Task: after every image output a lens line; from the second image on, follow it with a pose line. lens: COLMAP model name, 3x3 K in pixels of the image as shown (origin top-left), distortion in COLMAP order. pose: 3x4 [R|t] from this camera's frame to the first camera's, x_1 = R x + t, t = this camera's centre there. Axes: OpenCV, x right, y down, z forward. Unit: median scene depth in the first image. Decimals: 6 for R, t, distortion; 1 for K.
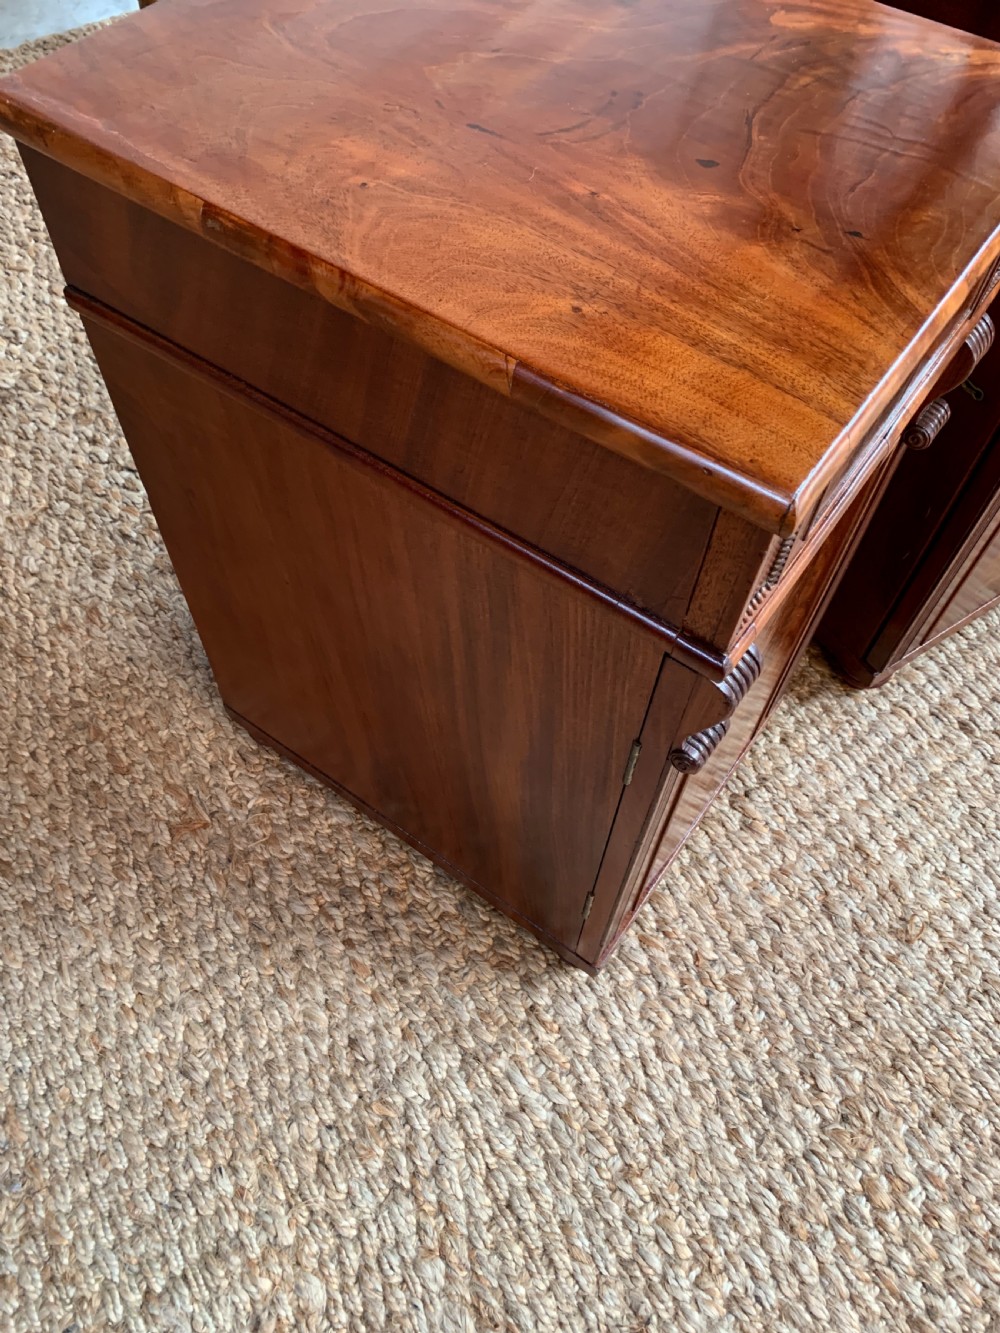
lens RADIAL K [[1018.5, 0, 500.0], [0, 1018.5, 666.5], [0, 0, 1]] dist [-0.003192, 0.004352]
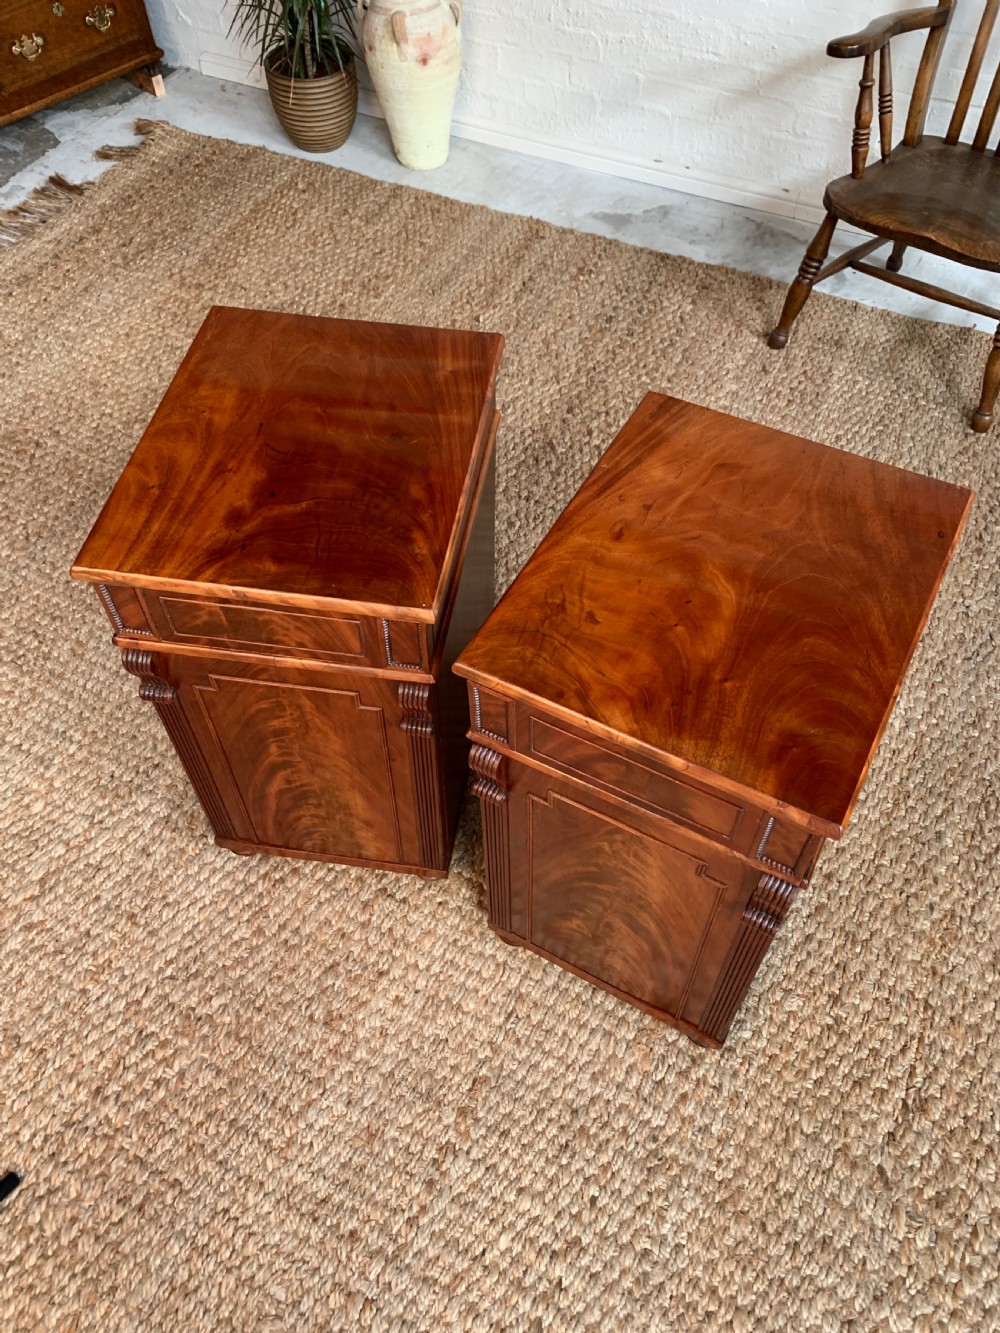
lens RADIAL K [[1002.8, 0, 504.1], [0, 1002.8, 658.1], [0, 0, 1]] dist [0.000330, 0.001484]
pose [[0.462188, 0.697272, -0.547900, 1.007151], [-0.738347, 0.644785, 0.197729, -0.581305], [0.491148, 0.313152, 0.812840, -0.227640]]
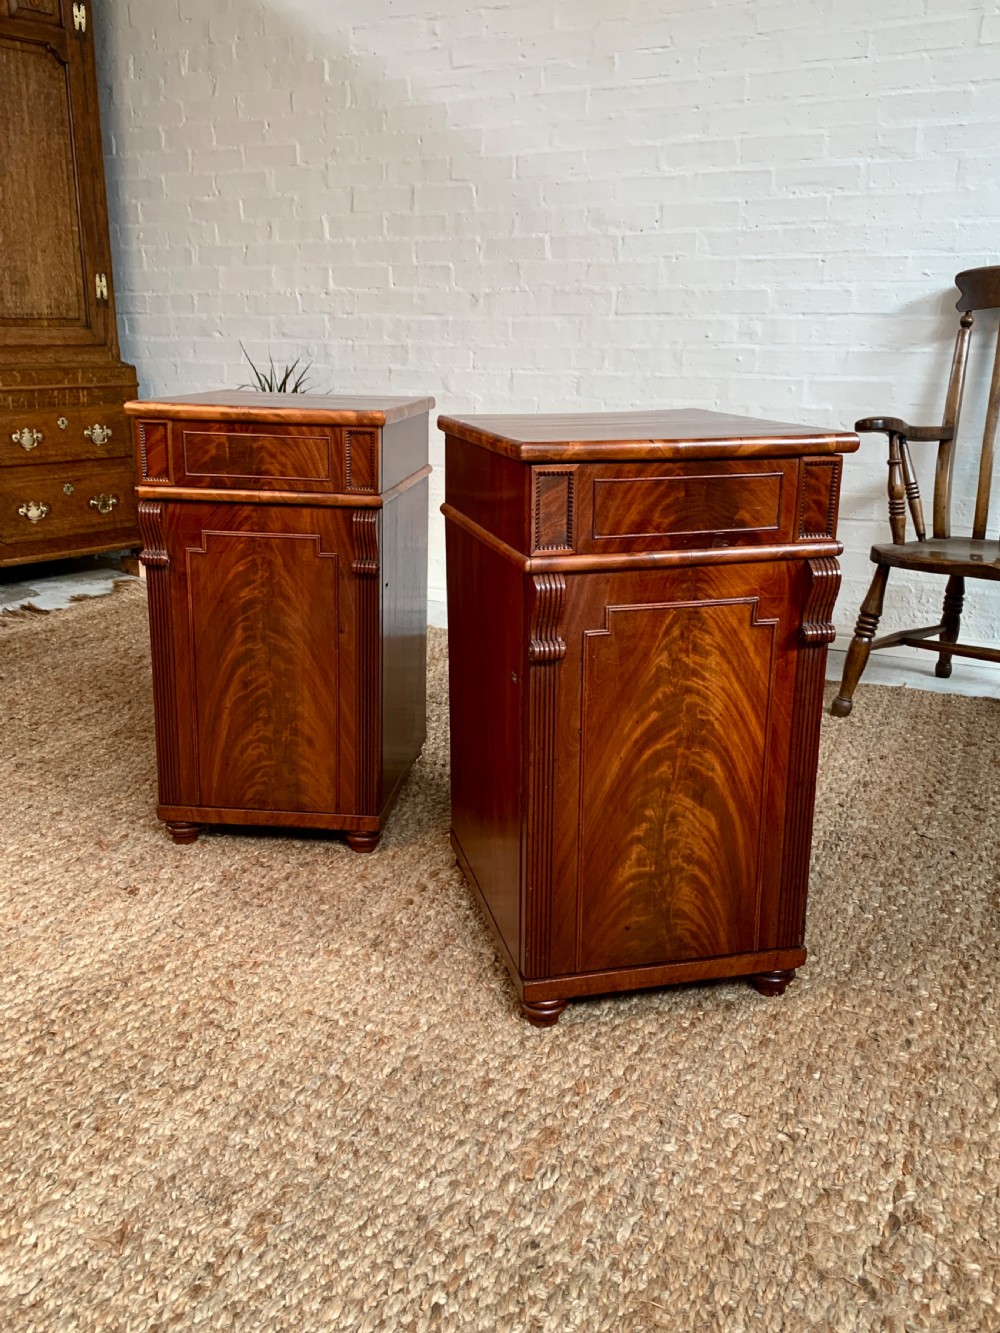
lens RADIAL K [[1158.1, 0, 495.1], [0, 1158.1, 663.0], [0, 0, 1]] dist [0.007764, -0.007192]
pose [[0.451735, 0.238135, -0.859783, 1.628031], [-0.754936, 0.615571, -0.226152, -0.079678], [0.475403, 0.751242, 0.457852, 0.286575]]
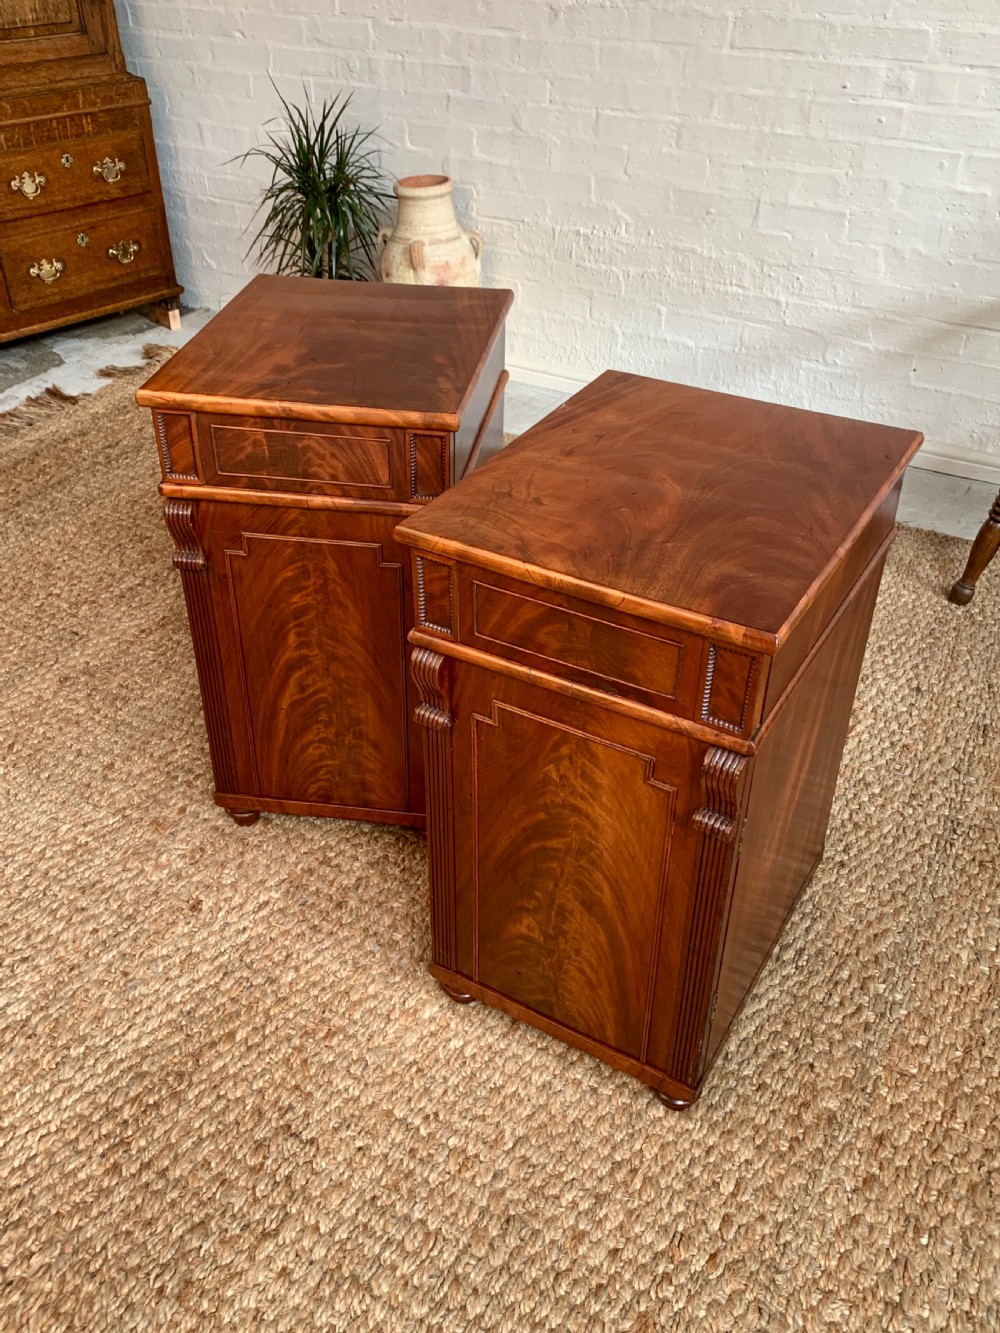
lens RADIAL K [[1155.1, 0, 499.7], [0, 1155.1, 661.8], [0, 0, 1]] dist [0.008678, -0.006044]
pose [[0.414467, 0.515859, -0.749738, 1.170078], [-0.766499, 0.641994, 0.017992, -0.459677], [0.490608, 0.567216, 0.661490, -0.008707]]
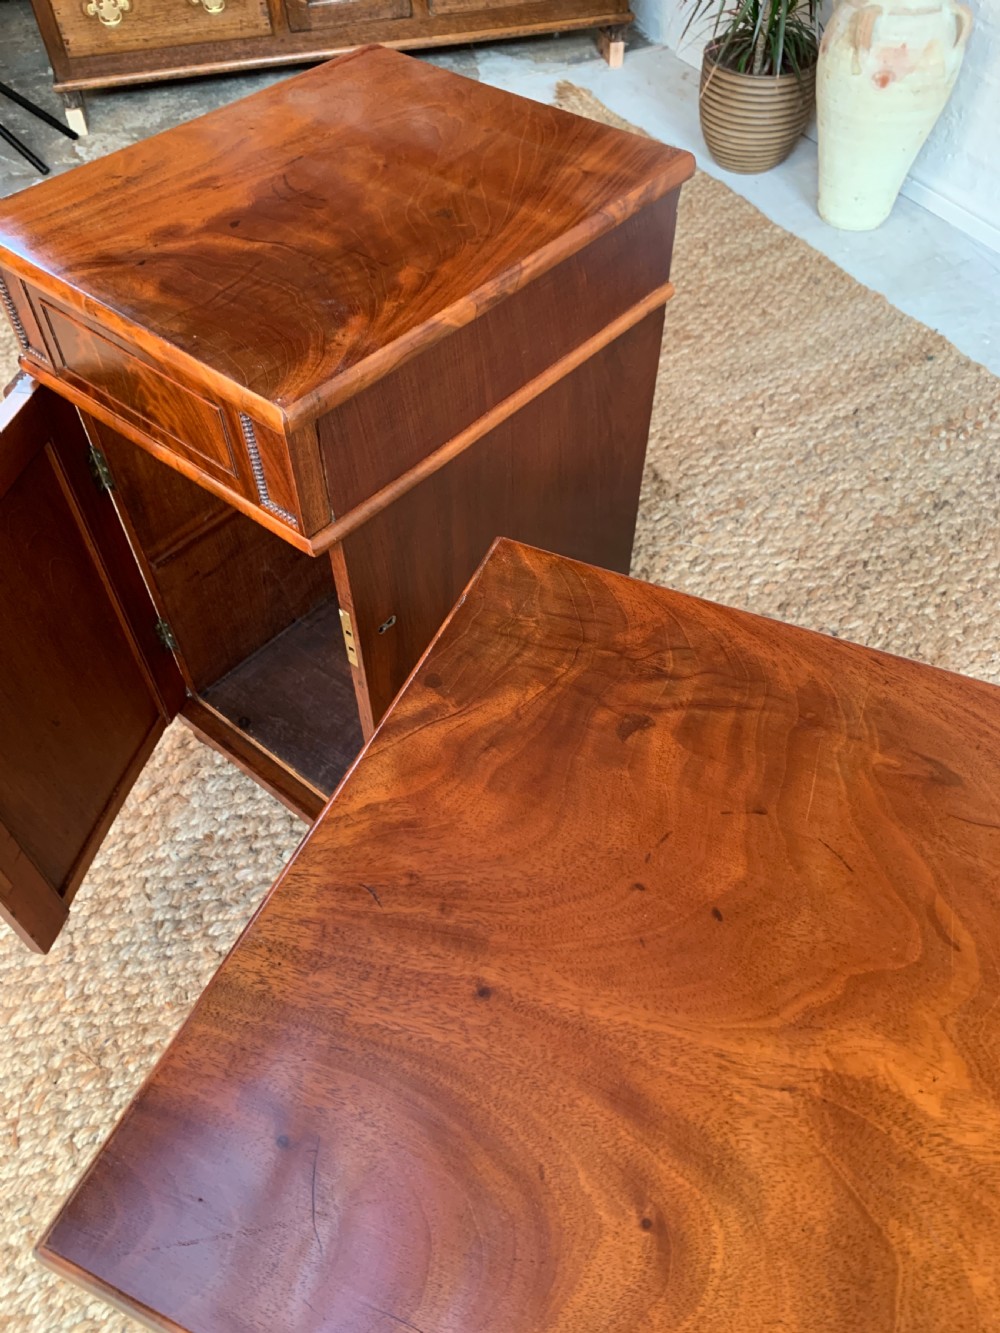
lens RADIAL K [[1018.5, 0, 500.0], [0, 1018.5, 666.5], [0, 0, 1]] dist [-0.003192, 0.004352]
pose [[-0.133927, 0.758338, -0.637956, 0.480347], [-0.827438, 0.268694, 0.493102, -0.998223], [0.545353, 0.593909, 0.591492, 0.504227]]
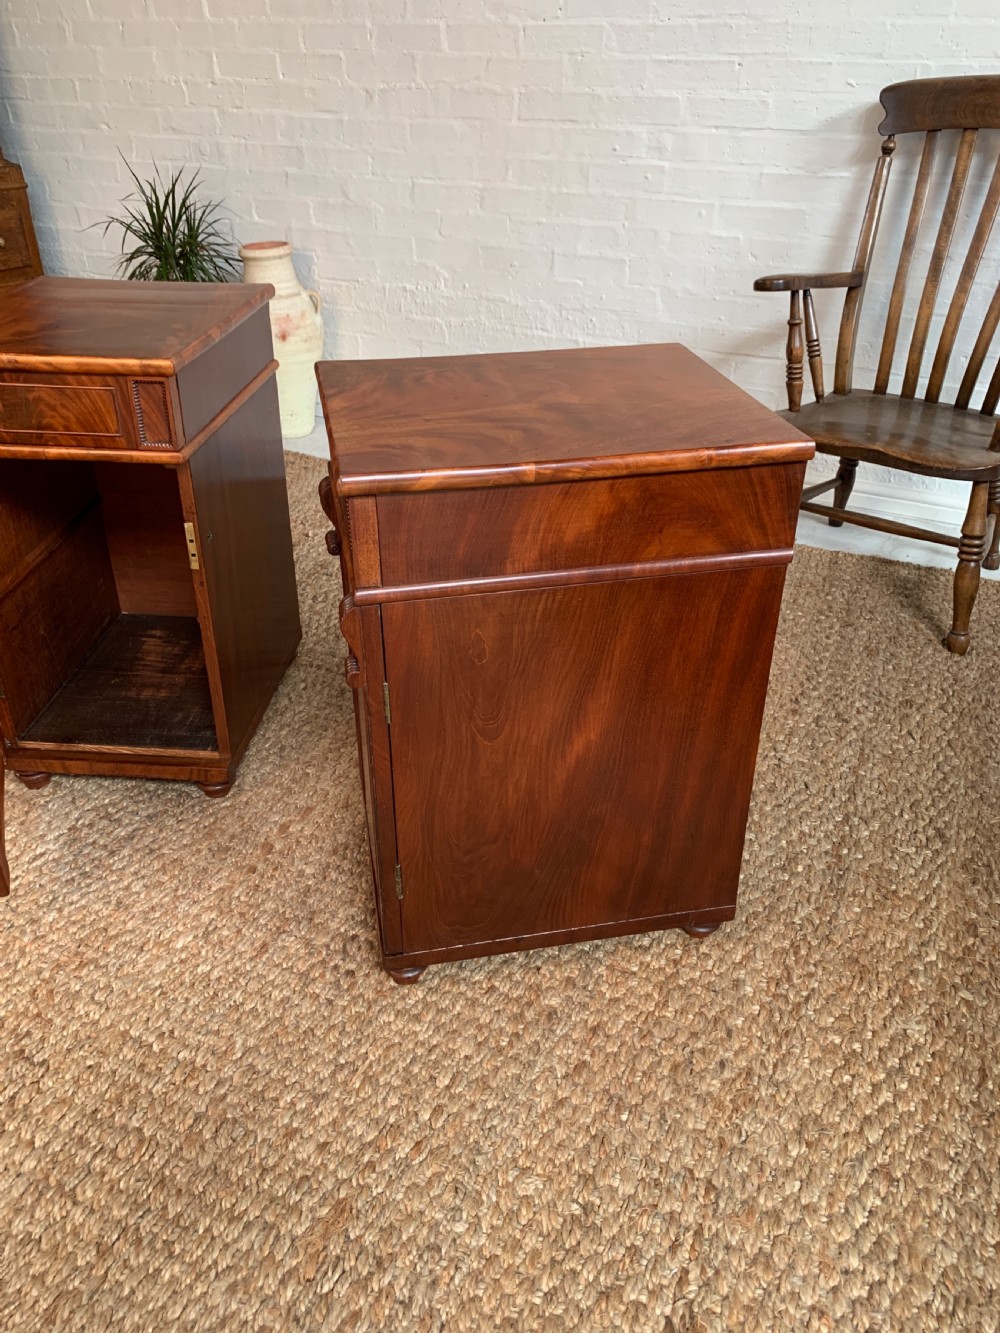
lens RADIAL K [[1014.7, 0, 498.6], [0, 1014.7, 660.7], [0, 0, 1]] dist [0.007931, -0.006919]
pose [[0.475190, 0.451127, -0.755433, 1.321326], [-0.742248, 0.666581, -0.068830, -0.552610], [0.472506, 0.593426, 0.651600, 0.296719]]
